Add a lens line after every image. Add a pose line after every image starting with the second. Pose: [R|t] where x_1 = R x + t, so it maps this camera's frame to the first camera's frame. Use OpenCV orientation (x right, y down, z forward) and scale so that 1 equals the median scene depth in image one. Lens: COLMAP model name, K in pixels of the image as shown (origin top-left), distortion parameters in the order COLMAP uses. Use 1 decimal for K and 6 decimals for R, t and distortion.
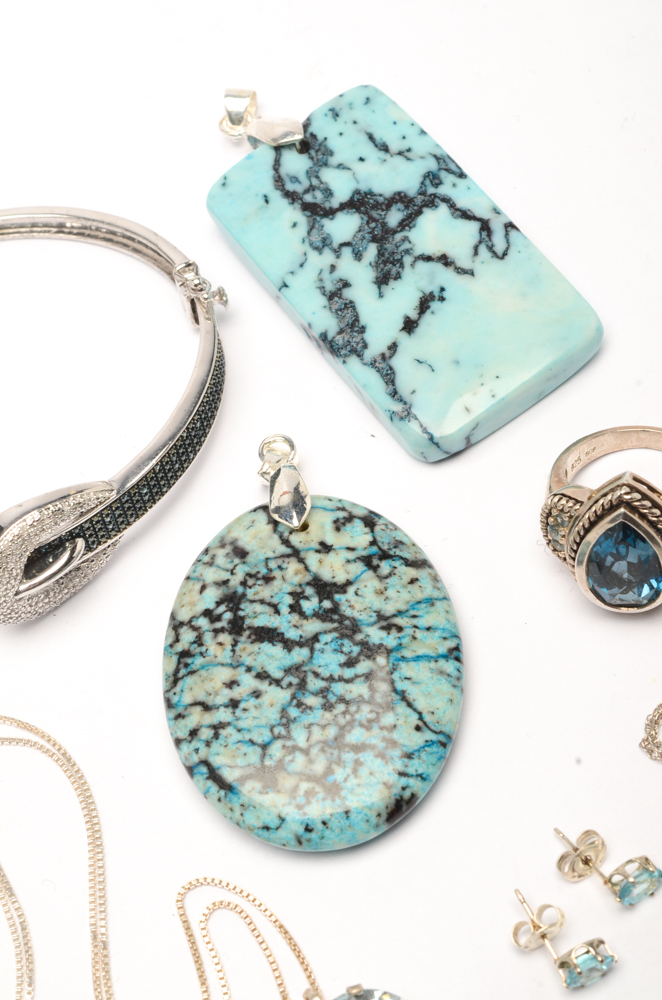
lens RADIAL K [[2860.3, 0, 333.1], [0, 2860.3, 497.6], [0, 0, 1]] dist [-0.095955, 0.000000]
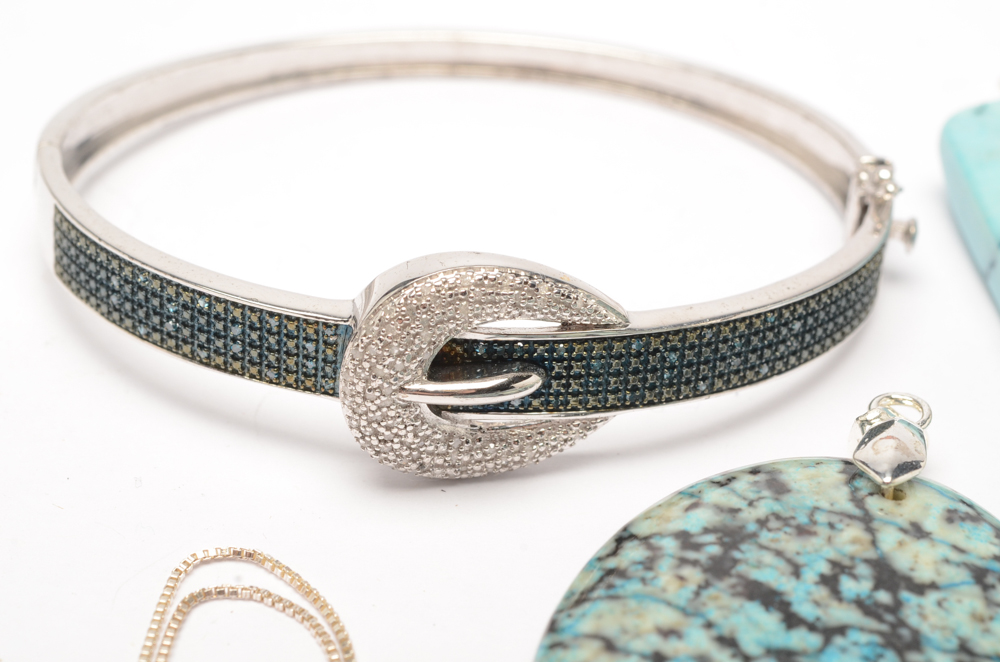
lens RADIAL K [[2860.3, 0, 498.8], [0, 2860.3, 331.6], [0, 0, 1]] dist [-0.095955, 0.000000]
pose [[0.889064, 0.382083, -0.252145, 0.051347], [-0.449075, 0.834853, -0.318360, 0.203582], [0.088864, 0.396275, 0.913821, 0.458670]]
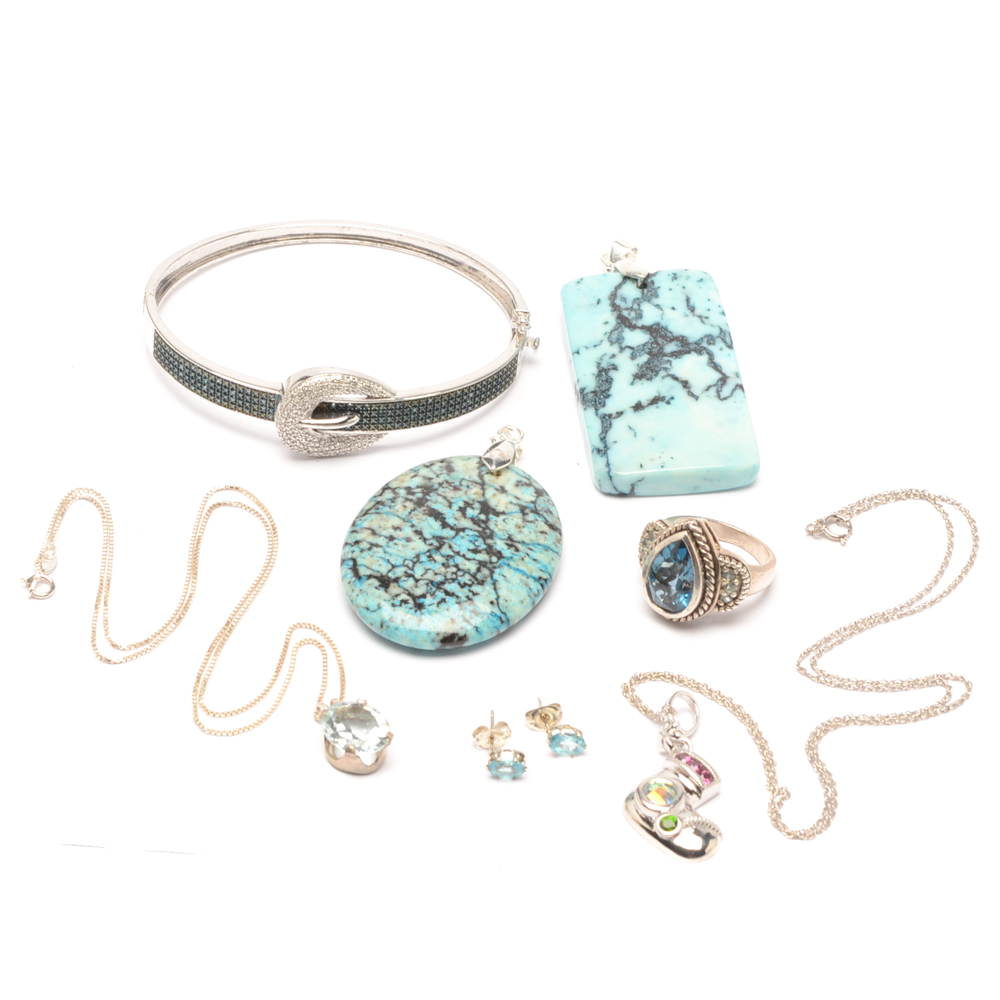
lens RADIAL K [[4210.5, 0, 497.9], [0, 4210.5, 500.4], [0, 0, 1]] dist [0.232114, 0.000000]
pose [[0.871307, 0.443514, -0.210048, 0.442816], [-0.481695, 0.854742, -0.193357, 0.433018], [0.093781, 0.269652, 0.958380, -1.026698]]
